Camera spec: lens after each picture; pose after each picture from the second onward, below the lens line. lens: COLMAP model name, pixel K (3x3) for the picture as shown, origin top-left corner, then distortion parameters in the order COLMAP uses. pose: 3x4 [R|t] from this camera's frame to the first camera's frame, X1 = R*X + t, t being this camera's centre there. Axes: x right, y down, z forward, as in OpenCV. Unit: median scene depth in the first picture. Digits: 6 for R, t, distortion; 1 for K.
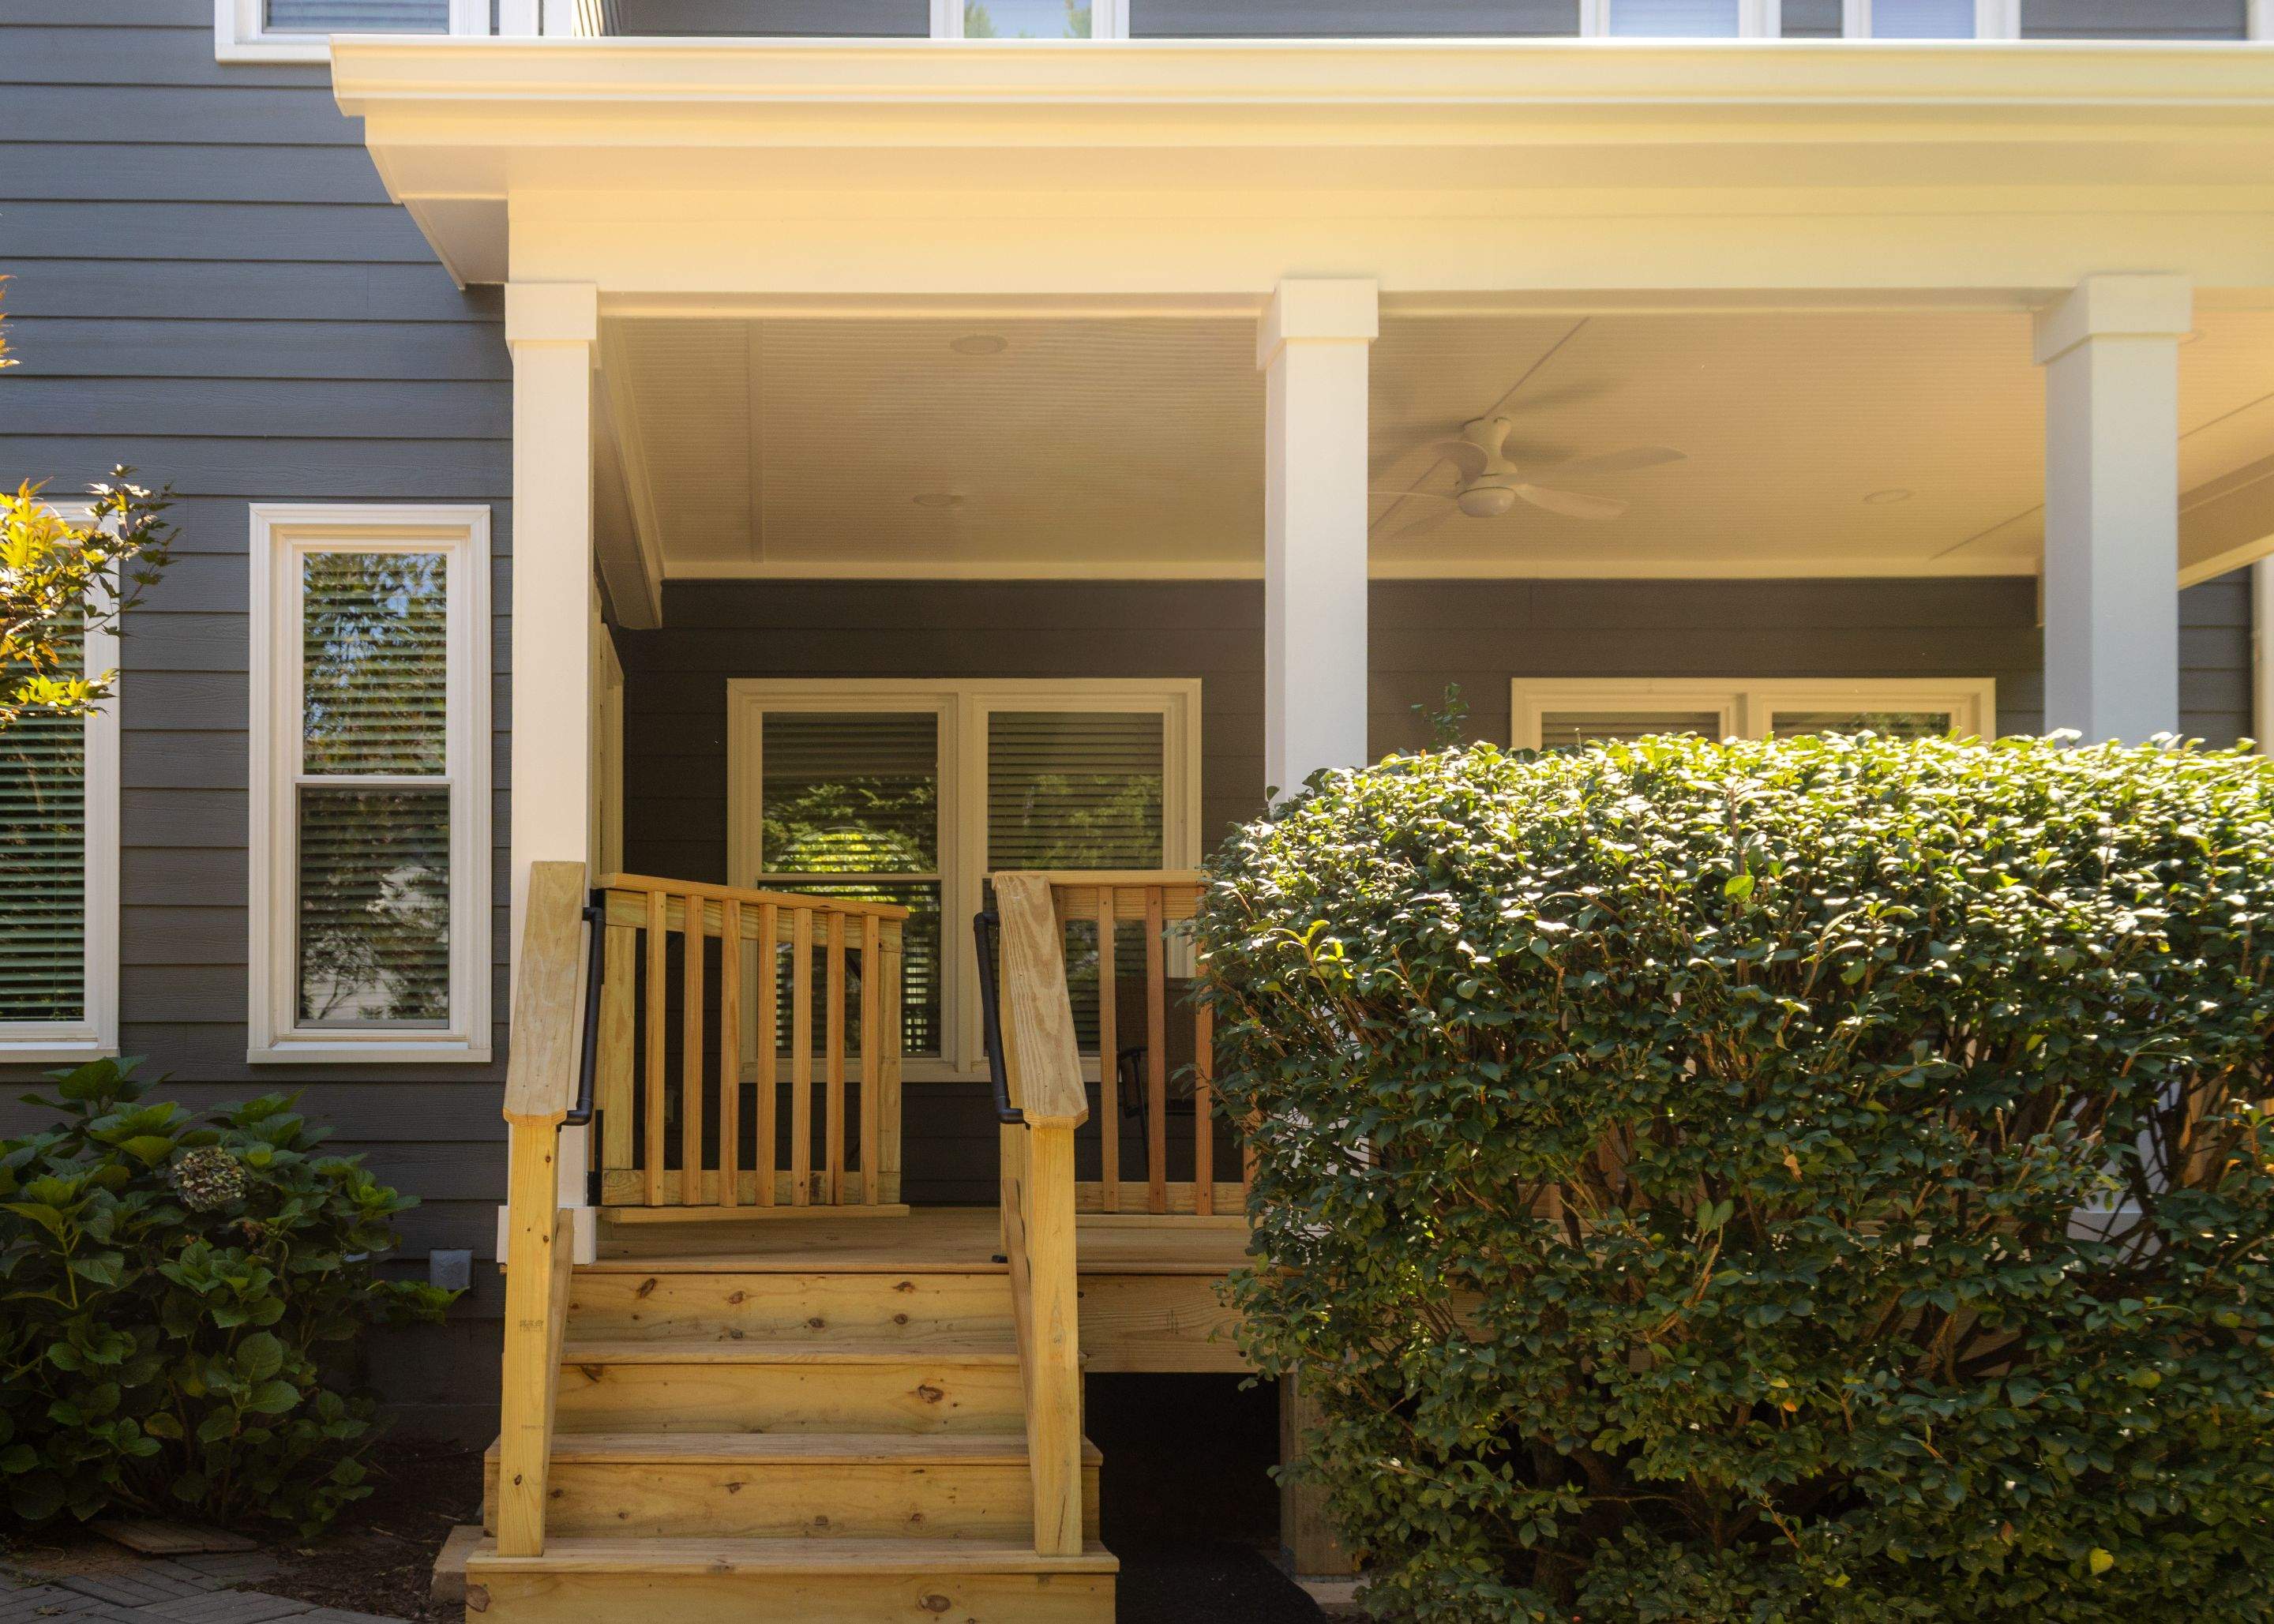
lens RADIAL K [[2783.2, 0, 1137.0], [0, 2783.2, 812.0], [0, 0, 1]] dist [0.025387, 0.014771]
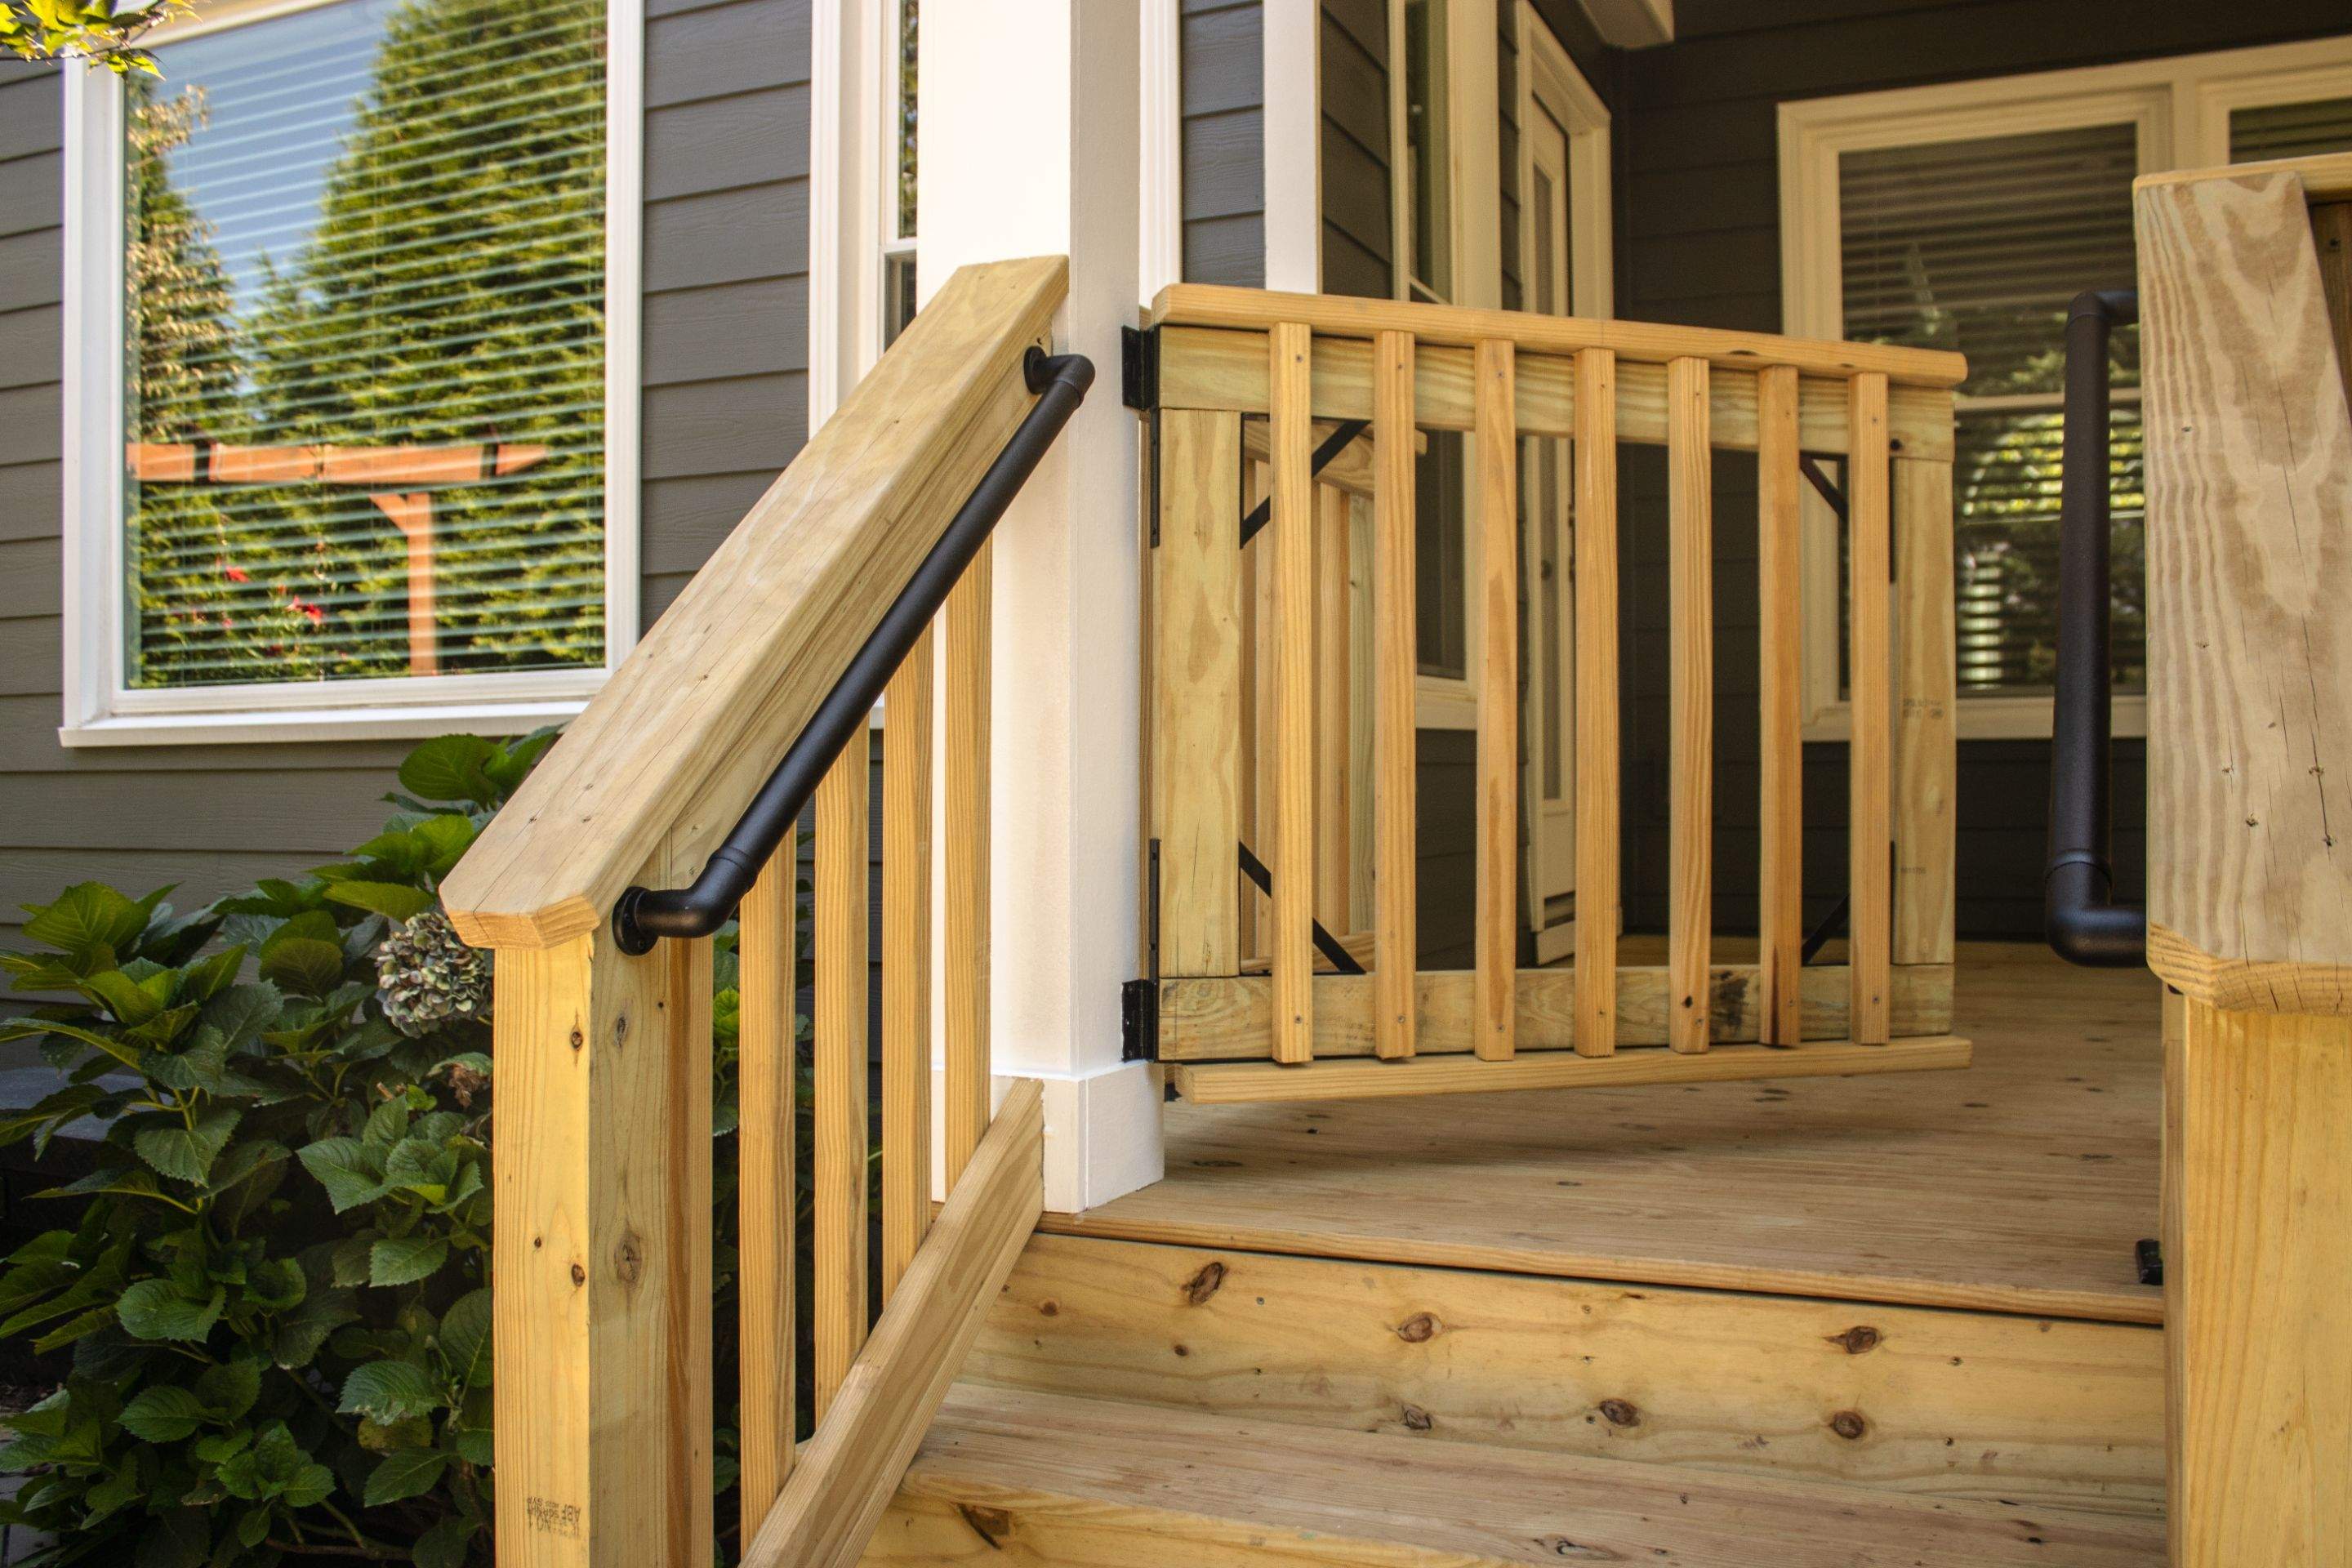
lens RADIAL K [[2158.0, 0, 1176.0], [0, 2158.0, 784.0], [0, 0, 1]] dist [-0.108857, 0.013193]
pose [[0.849648, 0.000438, -0.527350, -0.014906], [0.066221, 0.991995, 0.107517, 0.065690], [0.523176, -0.126274, 0.842818, 0.753653]]
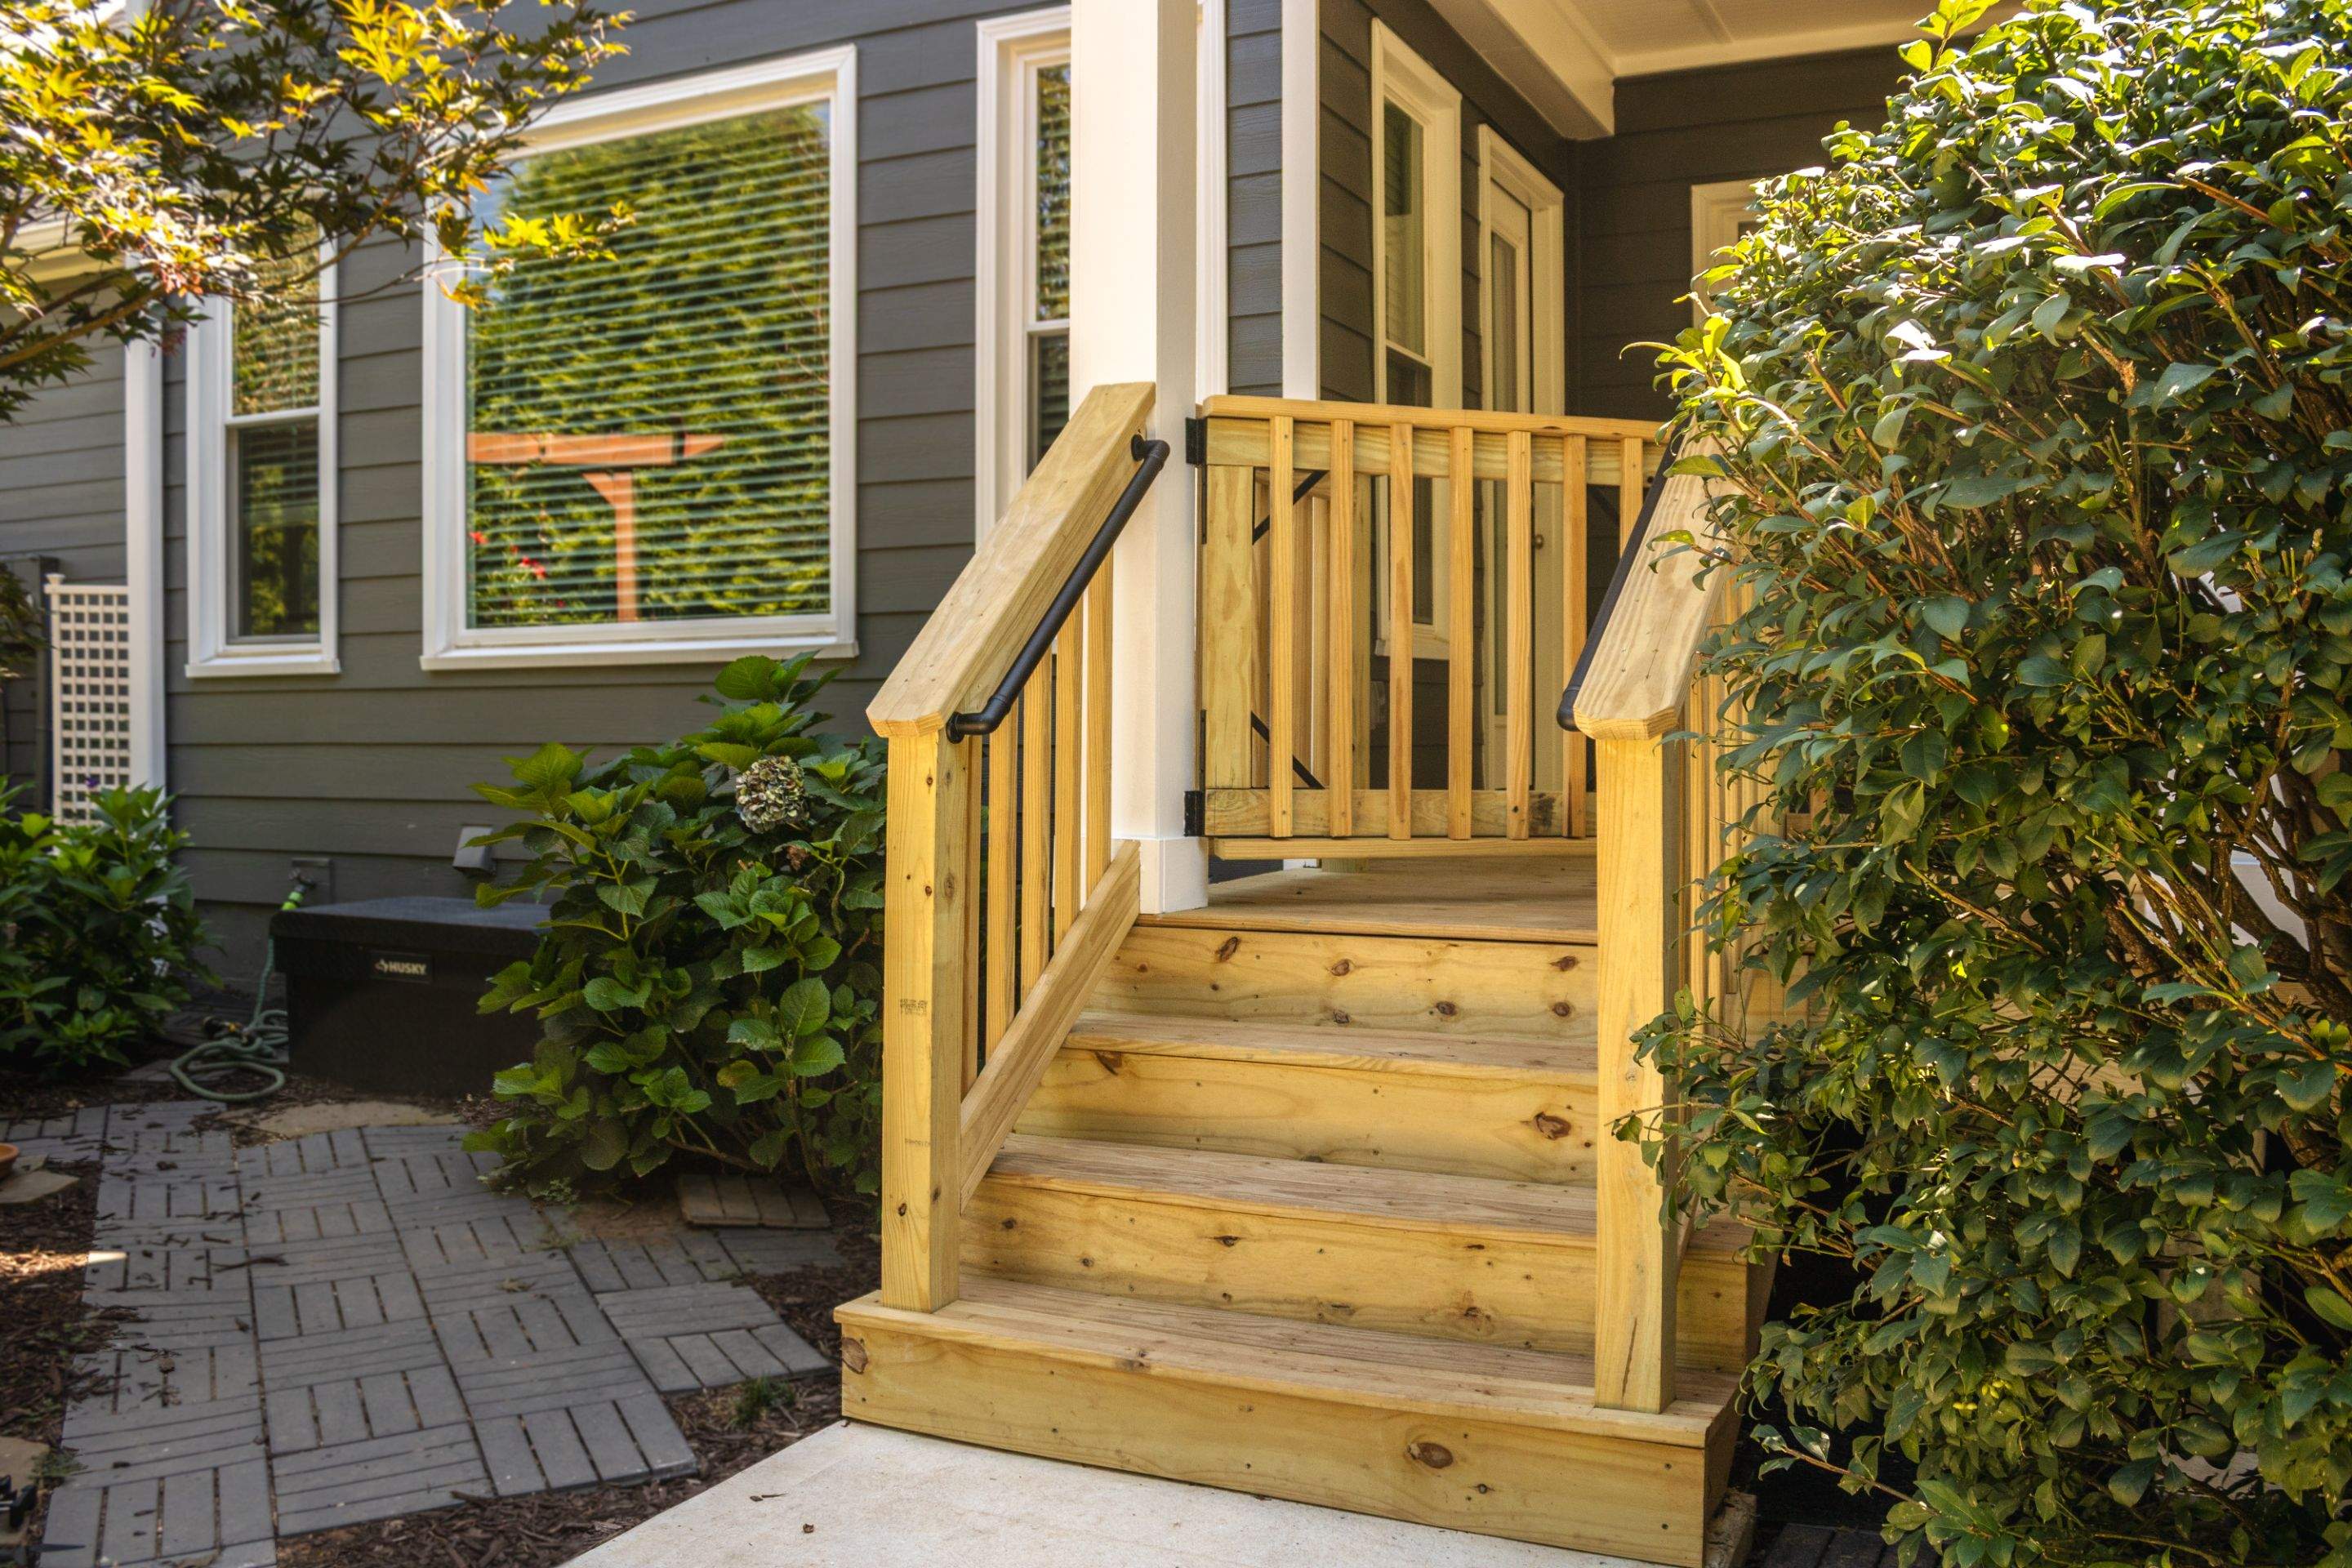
lens RADIAL K [[2403.9, 0, 1173.9], [0, 2403.9, 725.6], [0, 0, 1]] dist [-0.186993, -0.000363]
pose [[0.829698, -0.001537, -0.558211, 0.170506], [0.066060, 0.993240, 0.095453, 0.050652], [0.554290, -0.116072, 0.824190, 0.479729]]
